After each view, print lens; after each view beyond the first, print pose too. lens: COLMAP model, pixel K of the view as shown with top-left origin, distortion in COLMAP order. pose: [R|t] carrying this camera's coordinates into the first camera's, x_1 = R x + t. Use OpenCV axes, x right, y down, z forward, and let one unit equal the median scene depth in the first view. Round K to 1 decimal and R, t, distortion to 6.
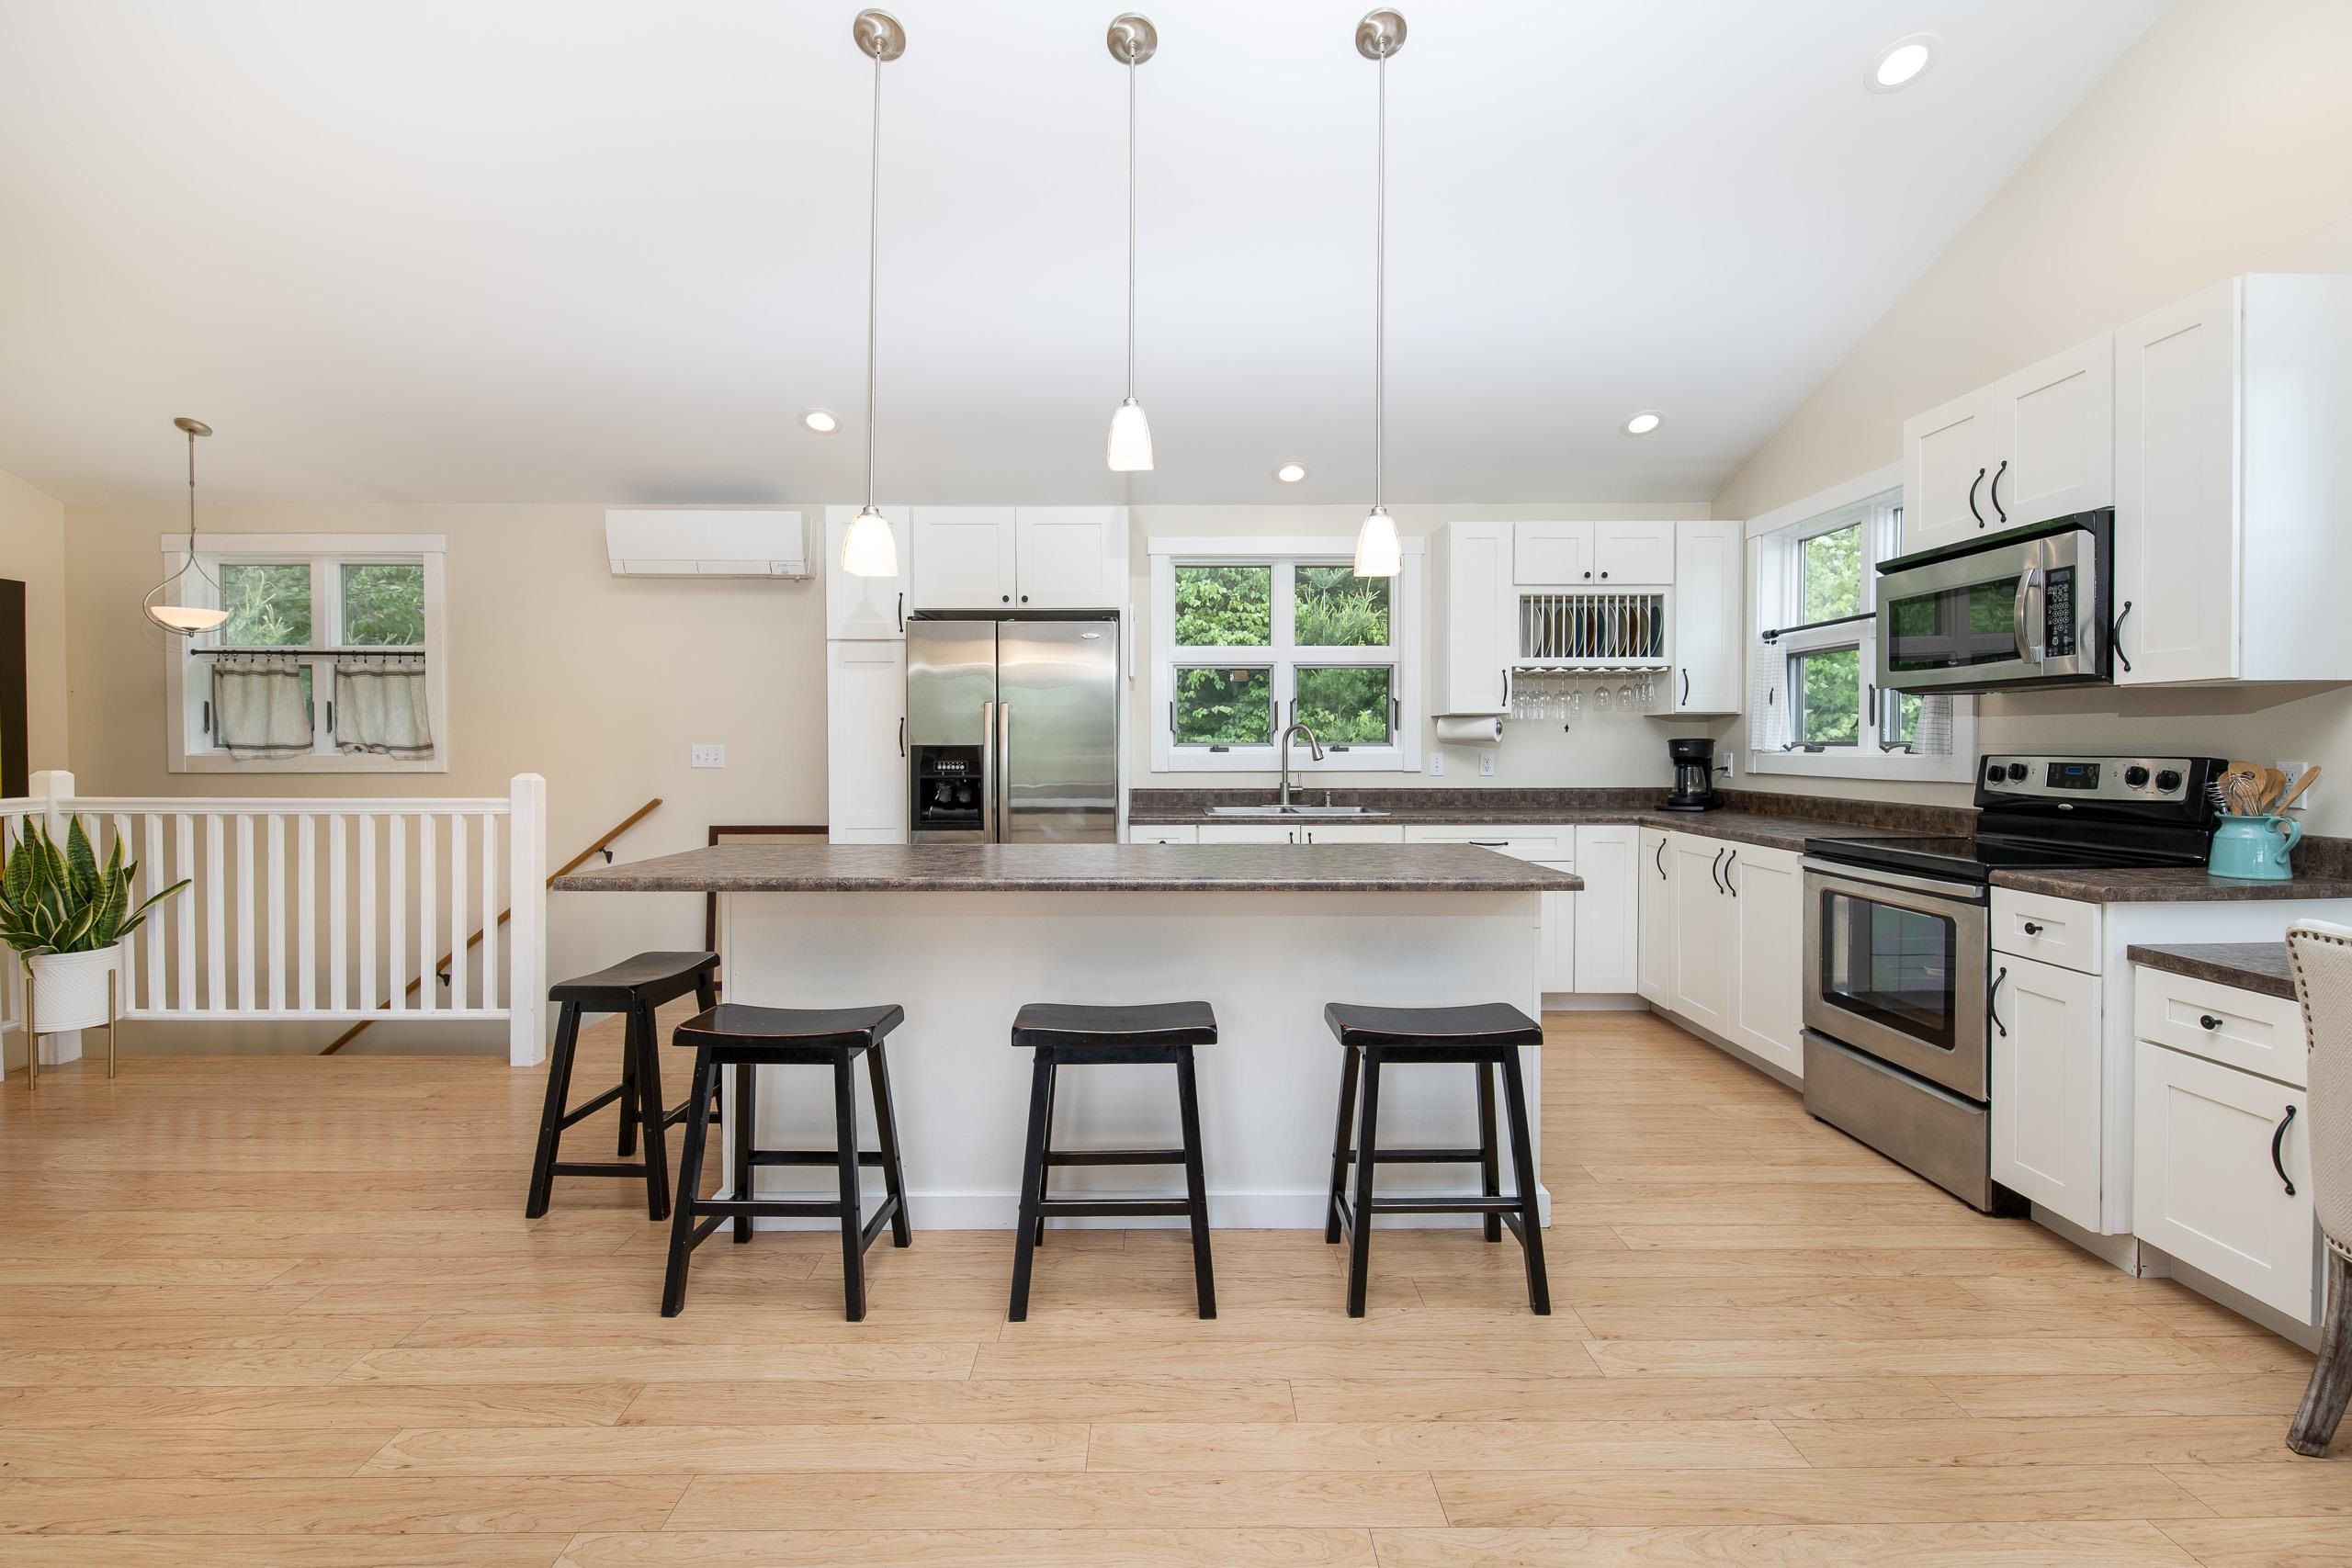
lens RADIAL K [[1018.6, 0, 1166.5], [0, 1018.6, 764.7], [0, 0, 1]] dist [0.016444, -0.011433]
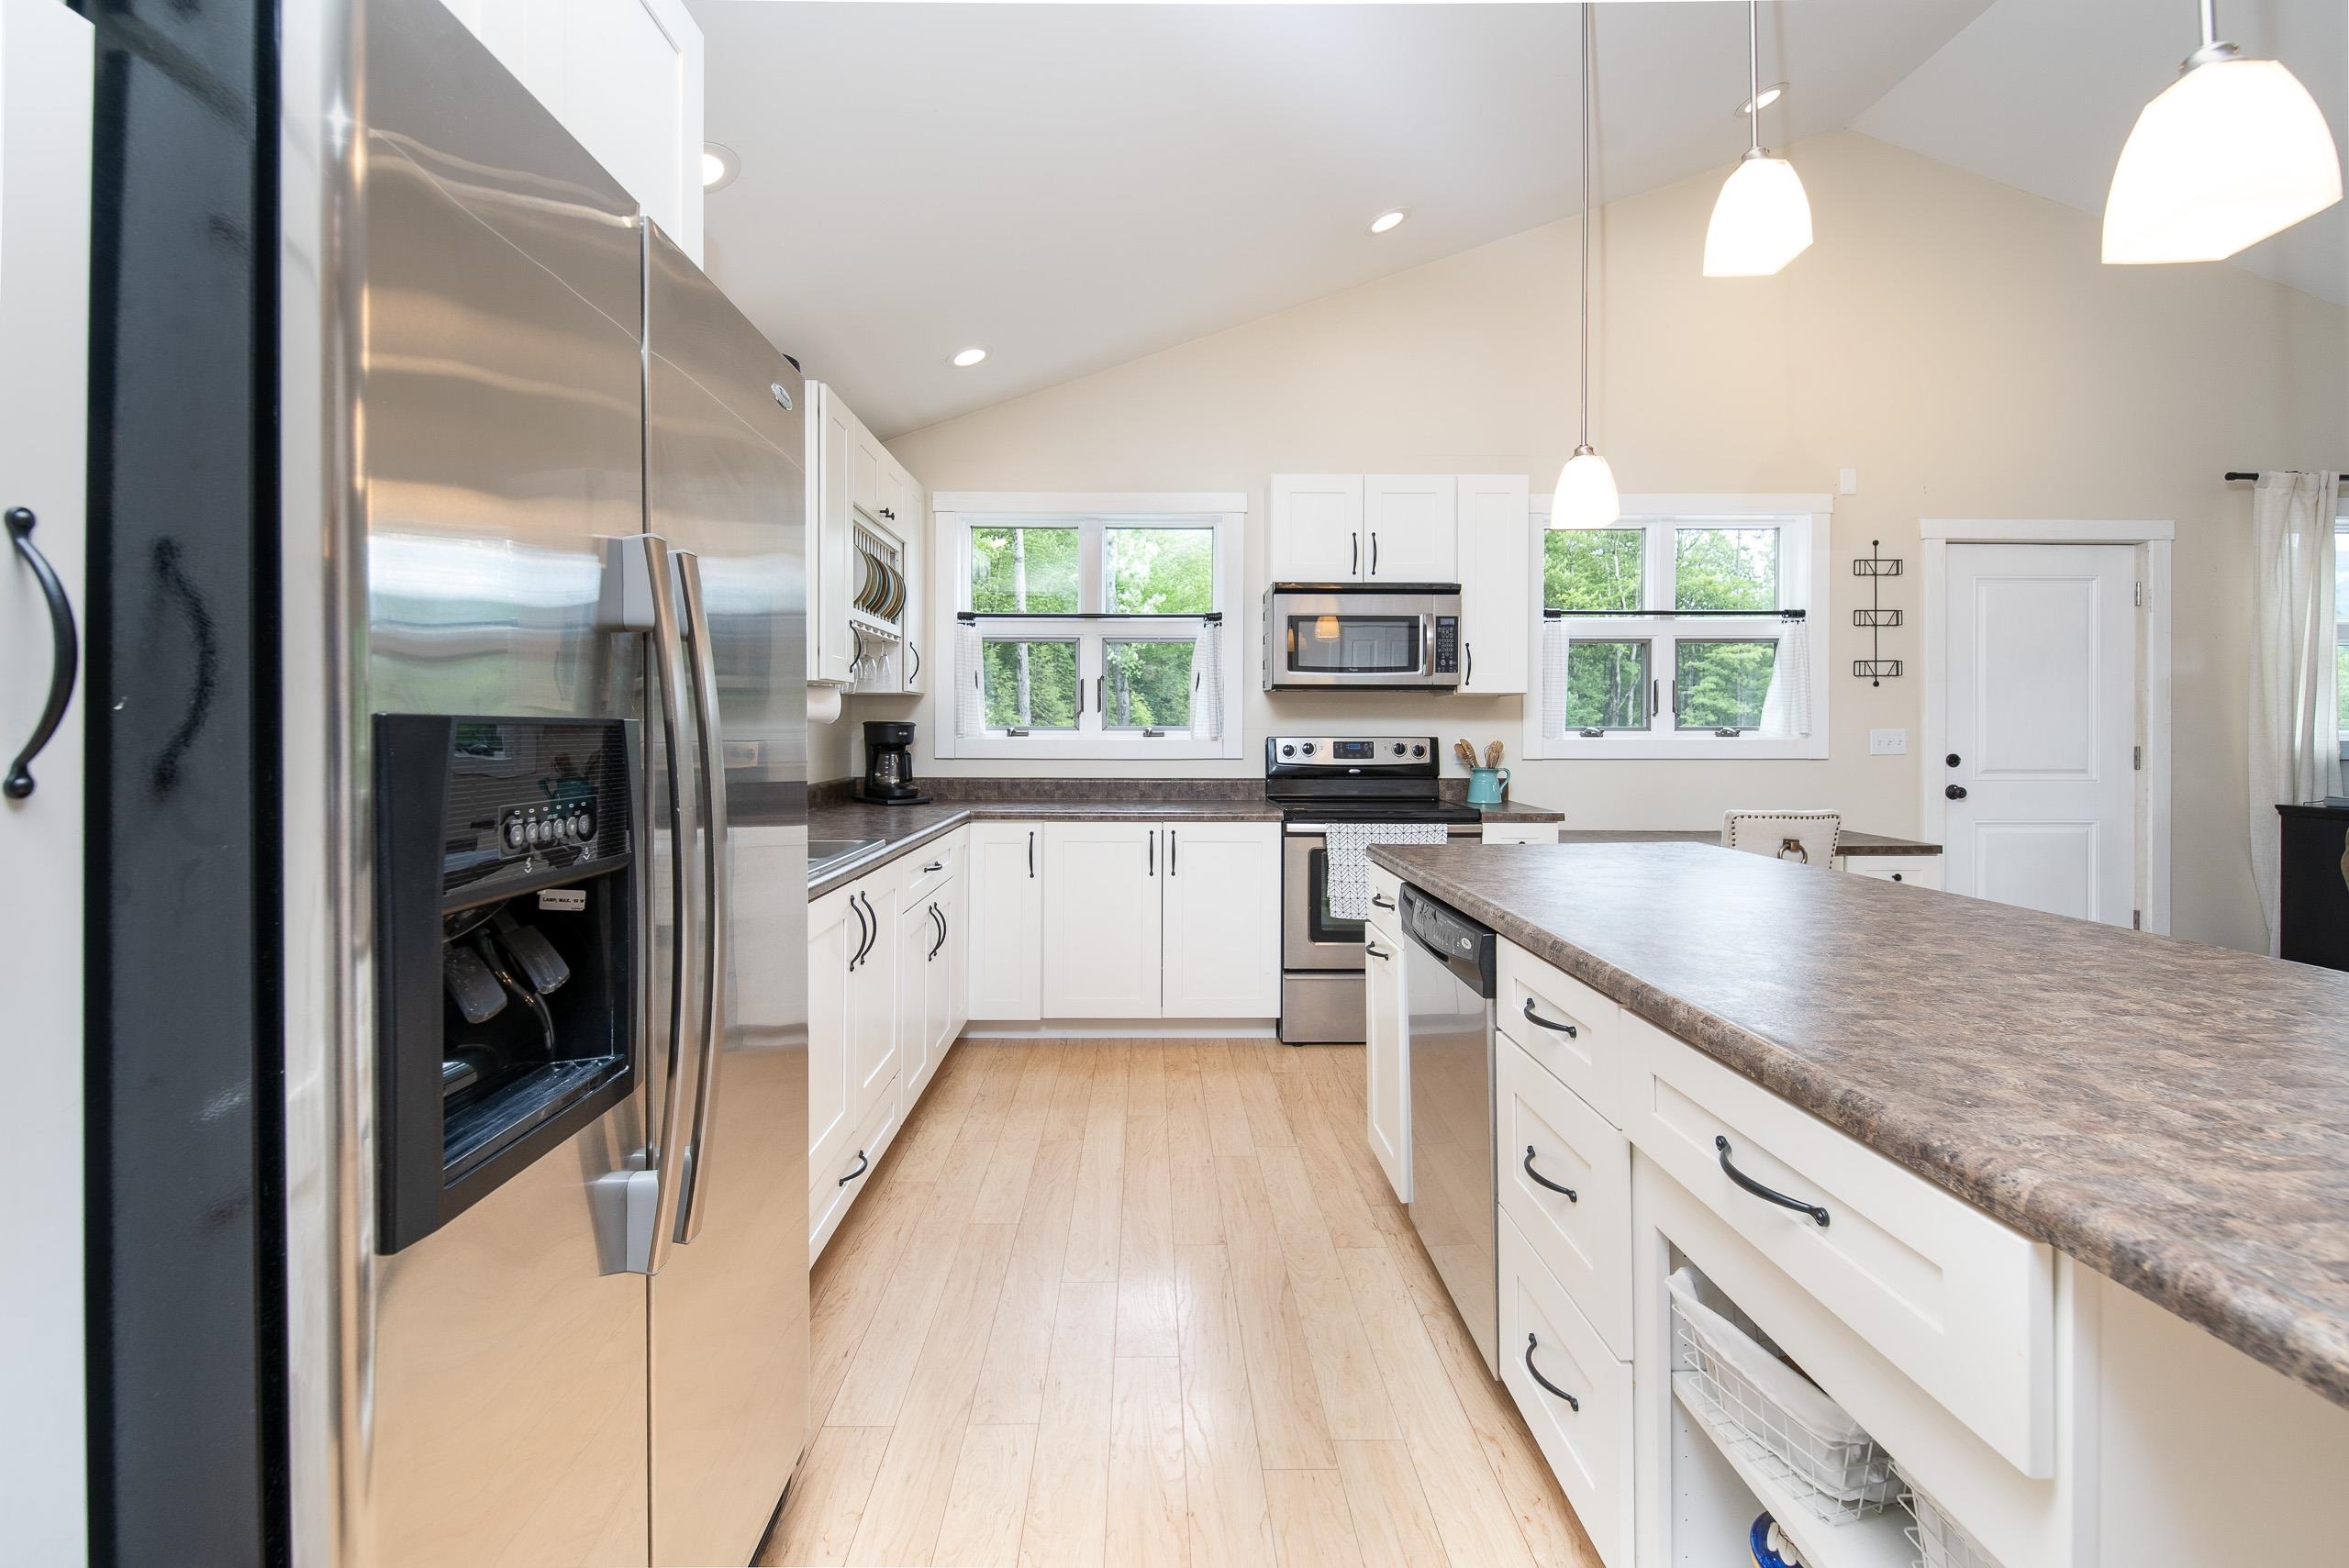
lens RADIAL K [[1021.8, 0, 1162.3], [0, 1021.8, 725.4], [0, 0, 1]] dist [-0.000247, 0.000010]
pose [[-0.006238, 0.006229, 0.999961, -0.532443], [0.017812, 0.999823, -0.006117, -0.018623], [-0.999822, 0.017773, -0.006348, 1.130237]]
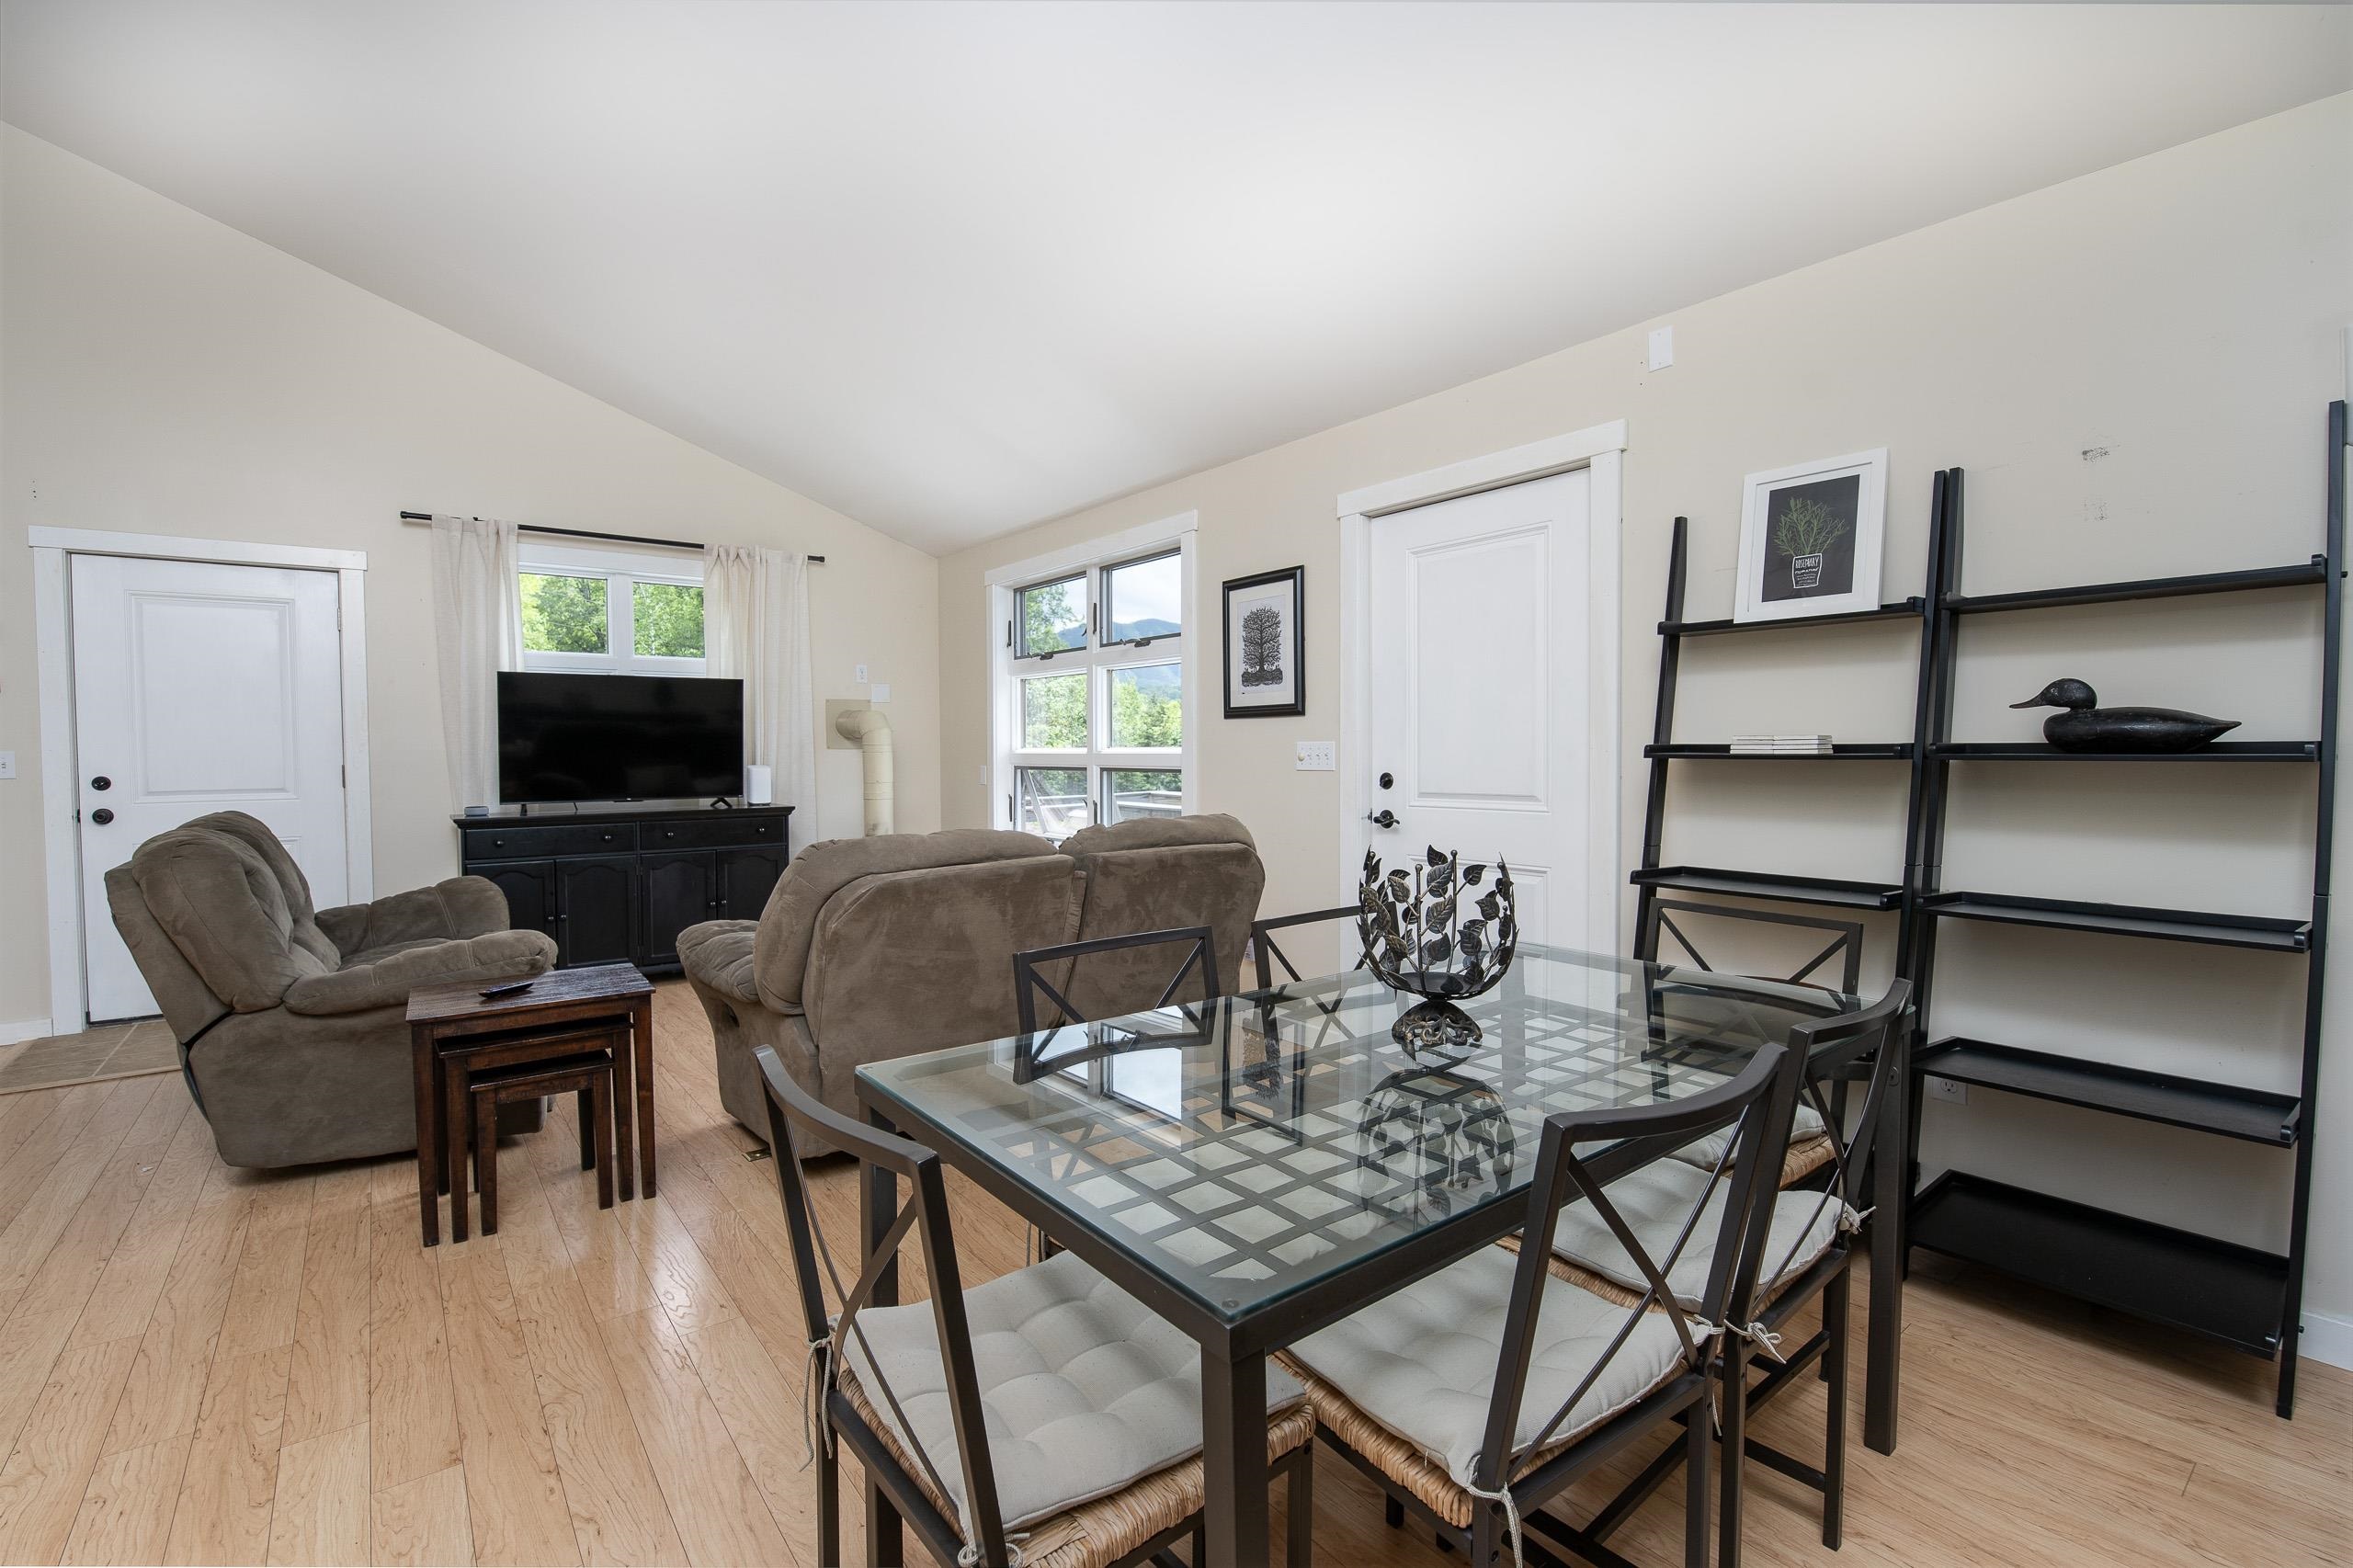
lens RADIAL K [[1037.6, 0, 1167.0], [0, 1037.6, 783.9], [0, 0, 1]] dist [0.000200, -0.012287]
pose [[-0.603355, -0.018544, 0.797257, -1.036805], [0.027528, 0.998649, 0.044061, 0.018629], [-0.796997, 0.048531, -0.602030, -0.216554]]
